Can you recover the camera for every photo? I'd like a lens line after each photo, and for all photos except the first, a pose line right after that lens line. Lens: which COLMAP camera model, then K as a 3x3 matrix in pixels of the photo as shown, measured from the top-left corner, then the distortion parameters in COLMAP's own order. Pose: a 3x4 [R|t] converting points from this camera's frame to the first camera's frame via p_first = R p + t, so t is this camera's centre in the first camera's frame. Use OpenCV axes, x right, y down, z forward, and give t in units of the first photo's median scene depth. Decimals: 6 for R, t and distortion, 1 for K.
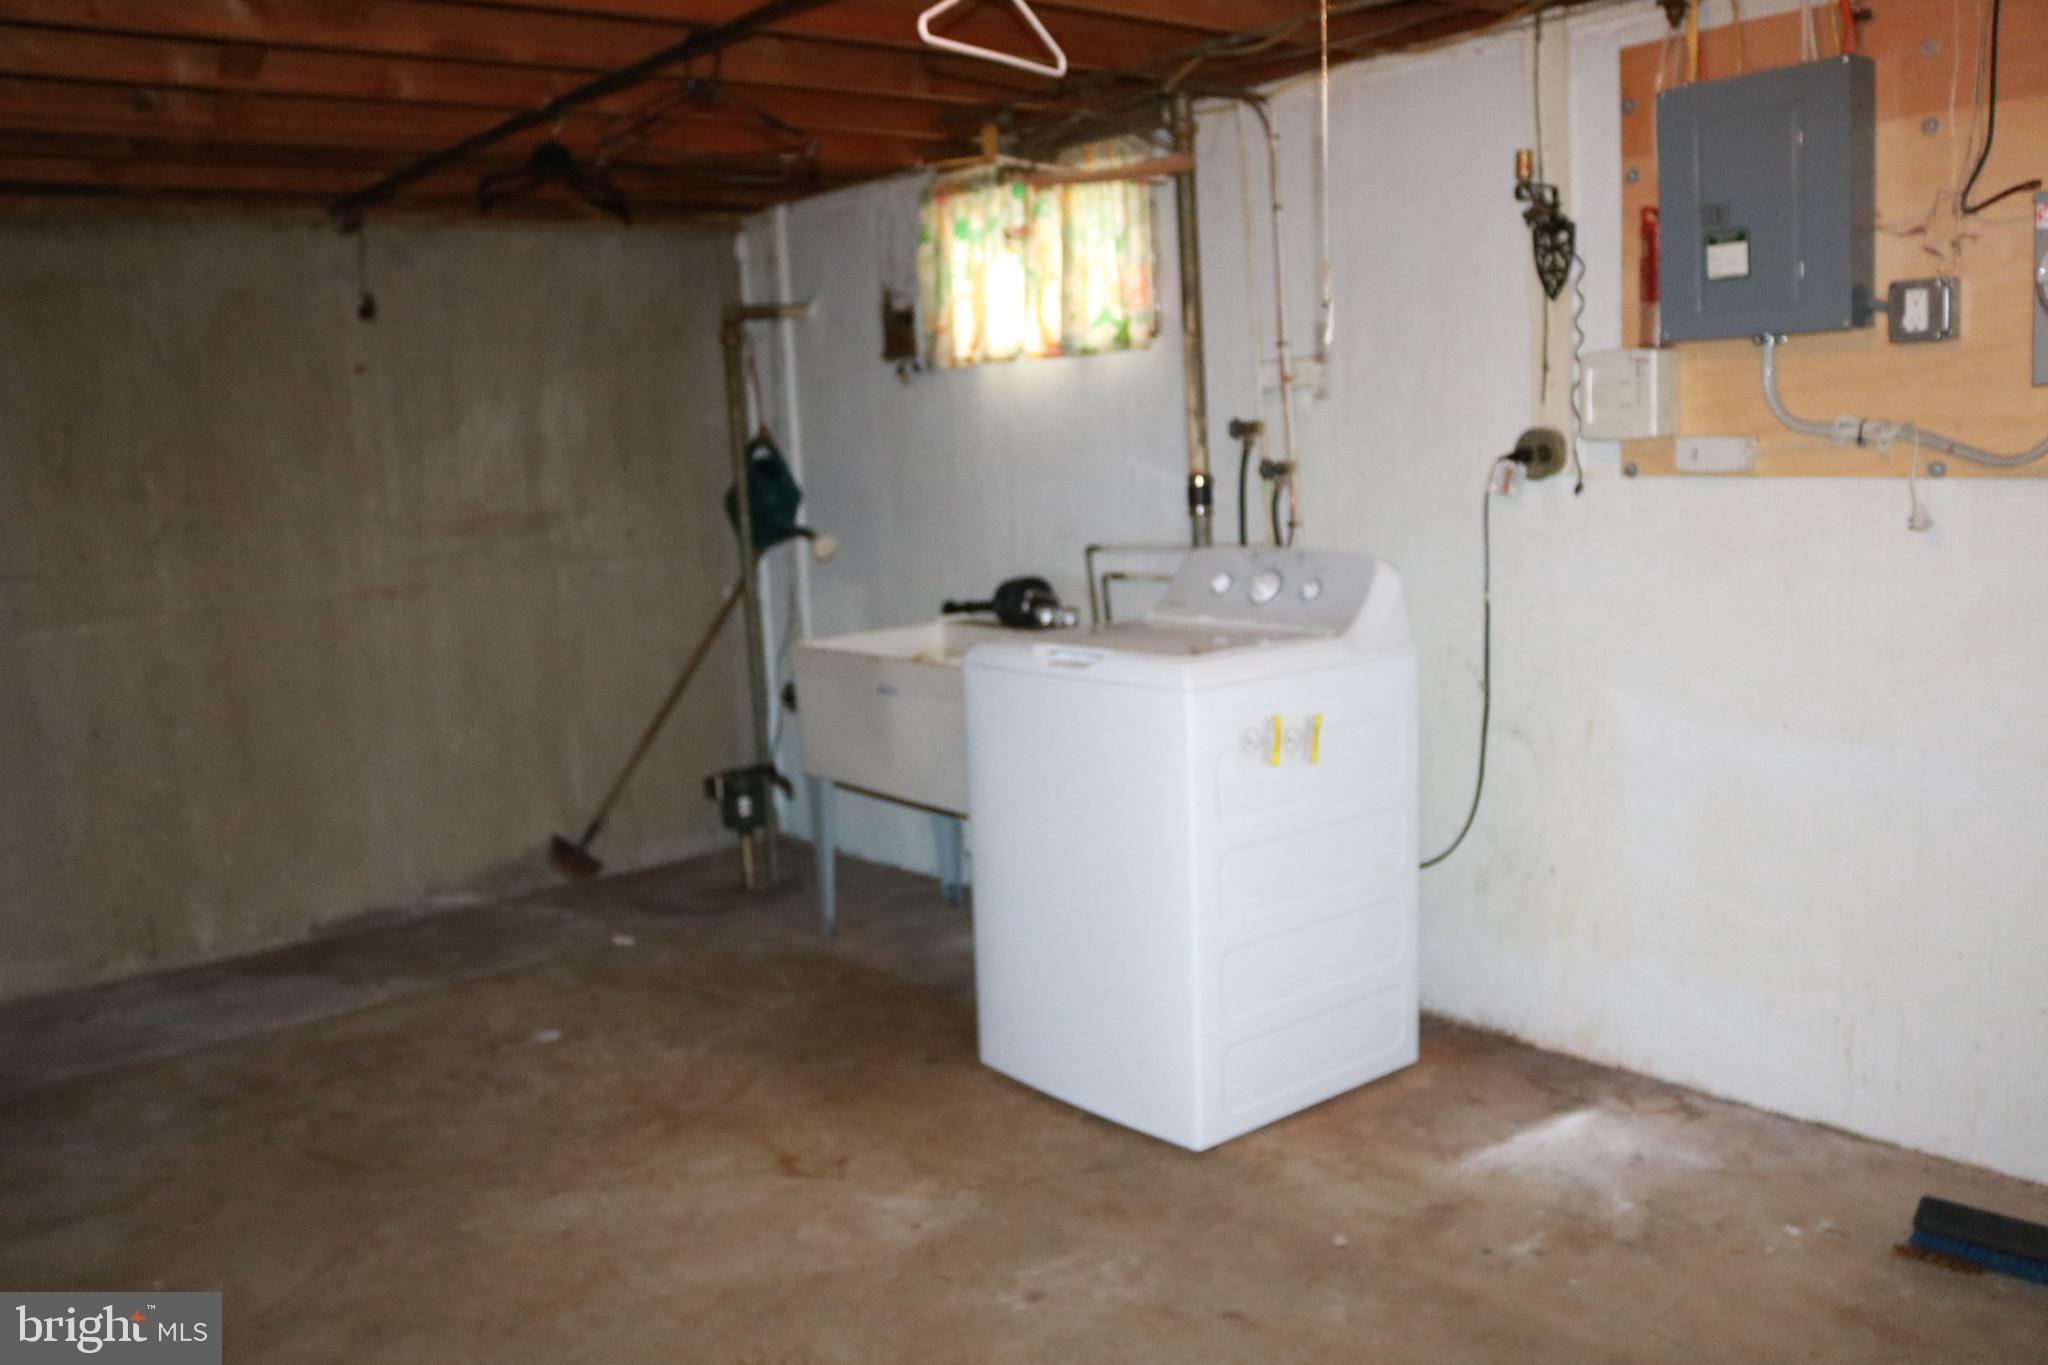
lens RADIAL K [[1706.0, 0, 1026.7], [0, 1706.0, 685.2], [0, 0, 1]] dist [-0.164812, 0.136000]
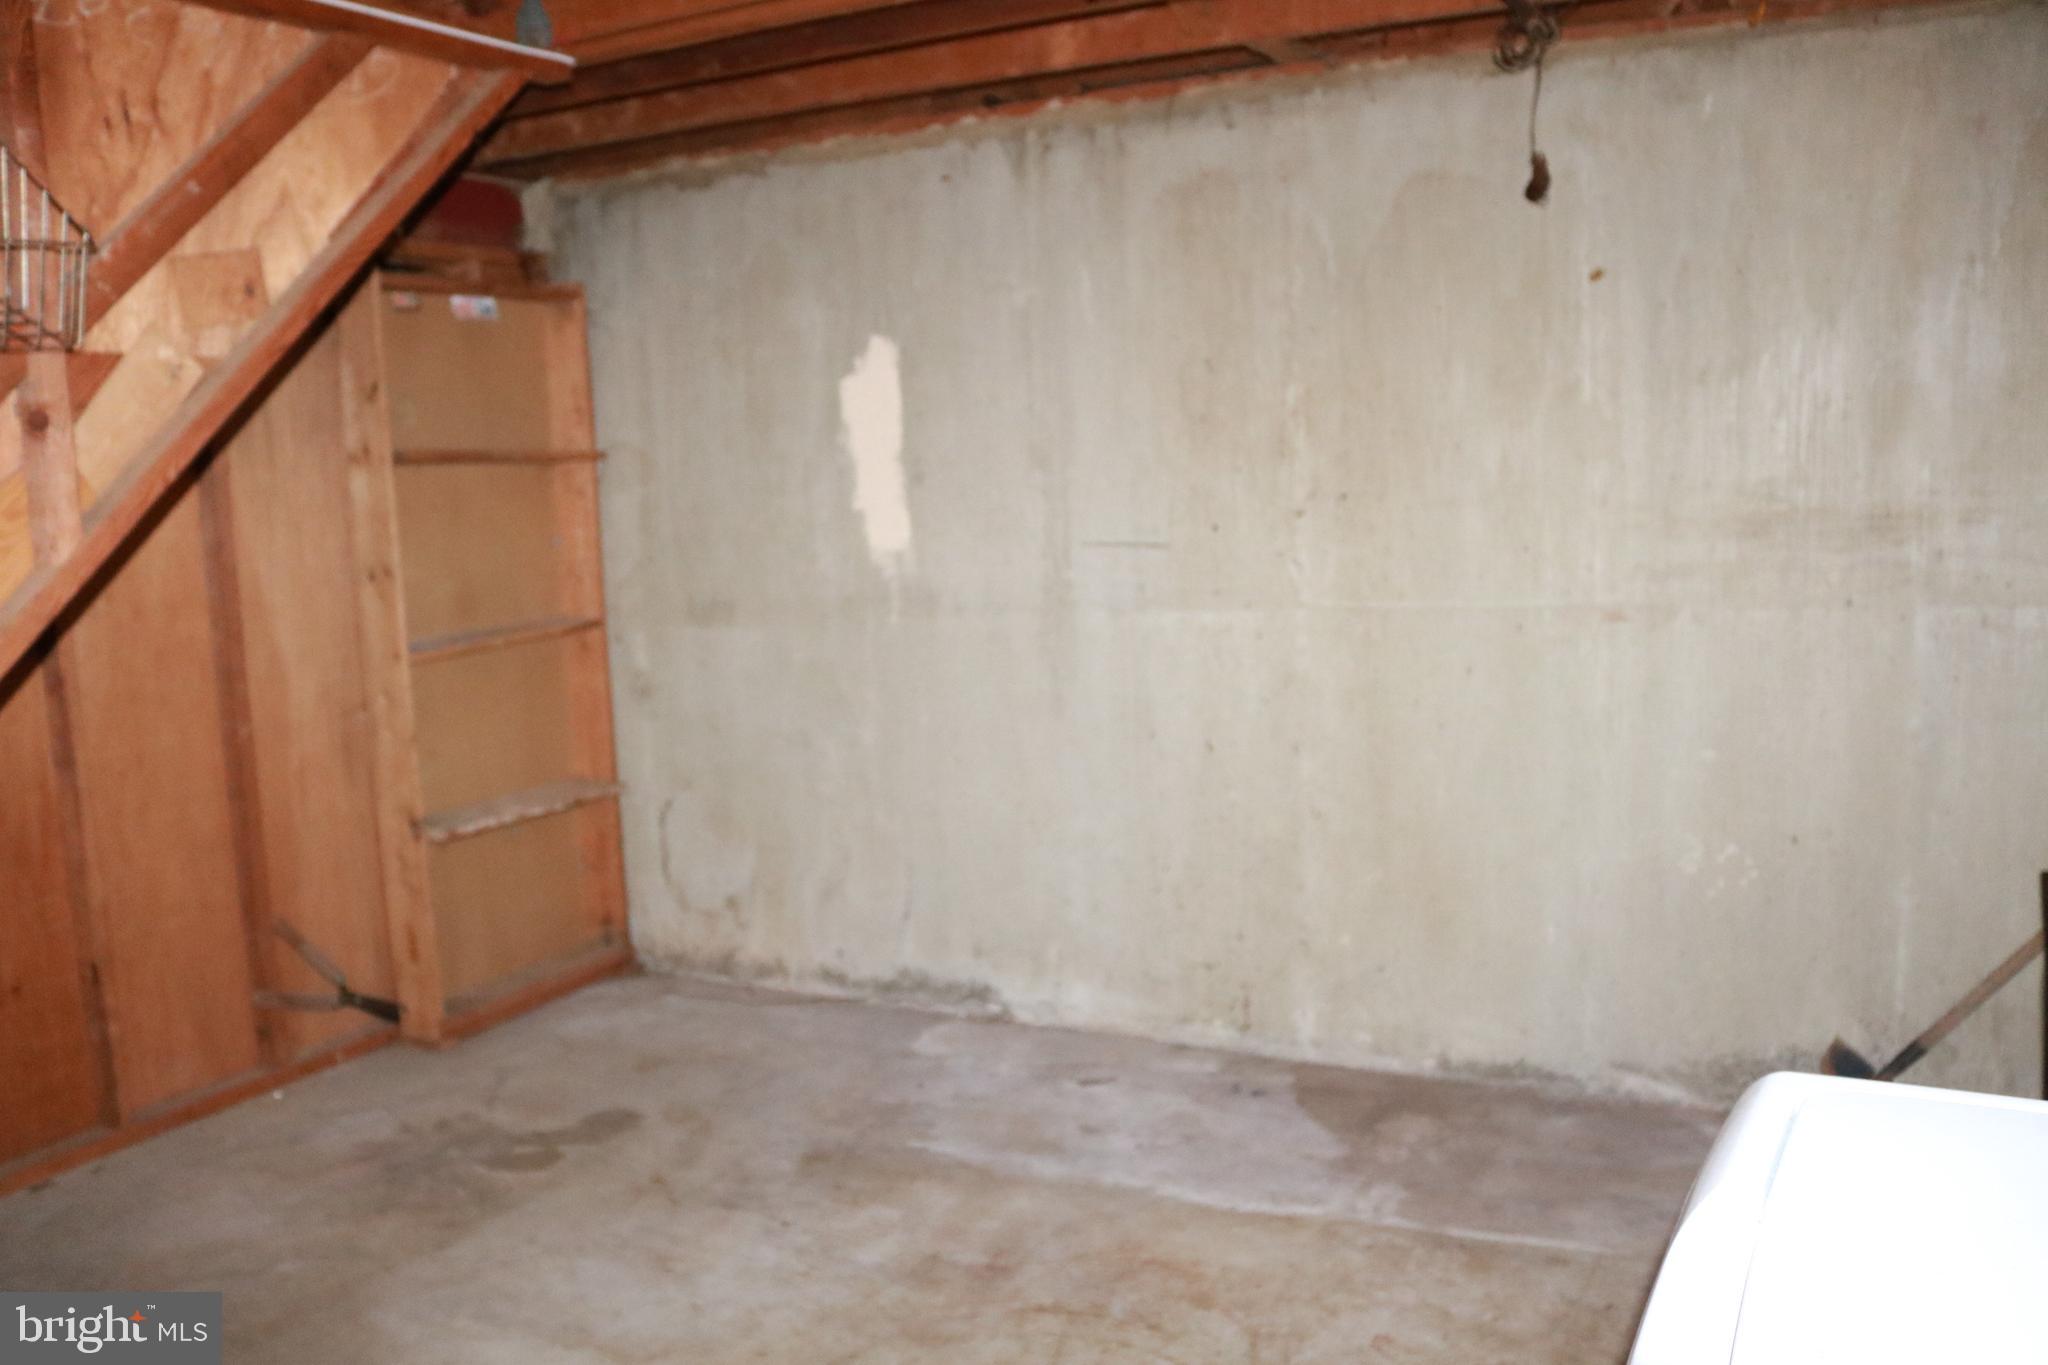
lens RADIAL K [[1706.0, 0, 1026.7], [0, 1706.0, 685.2], [0, 0, 1]] dist [-0.164812, 0.136000]
pose [[0.385515, 0.160851, -0.908573, 0.193032], [-0.114288, 0.985430, 0.125964, -0.121865], [0.915596, 0.055278, 0.398281, 0.752893]]
